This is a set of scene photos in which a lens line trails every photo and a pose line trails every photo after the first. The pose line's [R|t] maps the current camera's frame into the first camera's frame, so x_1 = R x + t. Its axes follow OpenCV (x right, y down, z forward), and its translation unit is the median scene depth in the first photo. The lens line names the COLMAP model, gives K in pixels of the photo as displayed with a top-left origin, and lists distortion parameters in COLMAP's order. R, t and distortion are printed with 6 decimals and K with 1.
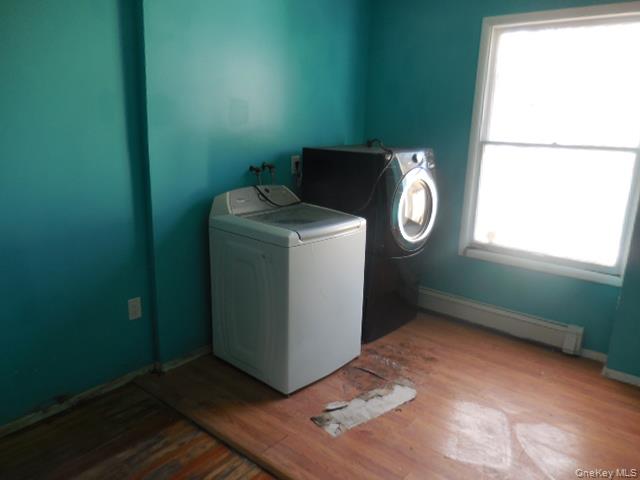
lens RADIAL K [[474.0, 0, 317.0], [0, 474.0, 249.1], [0, 0, 1]] dist [-0.003397, -0.034213]
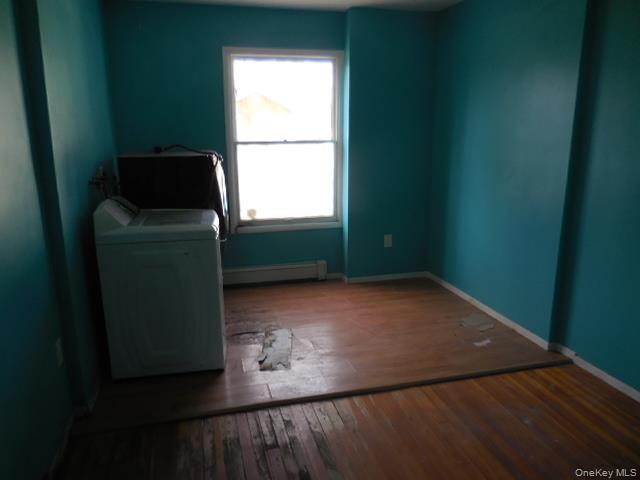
lens RADIAL K [[484.5, 0, 320.0], [0, 484.5, 240.0], [0, 0, 1]] dist [-0.006444, -0.003821]
pose [[0.581259, -0.209499, 0.786287, -0.662825], [0.231018, 0.969015, 0.087407, -0.035121], [-0.780236, 0.130840, 0.611647, 0.054188]]
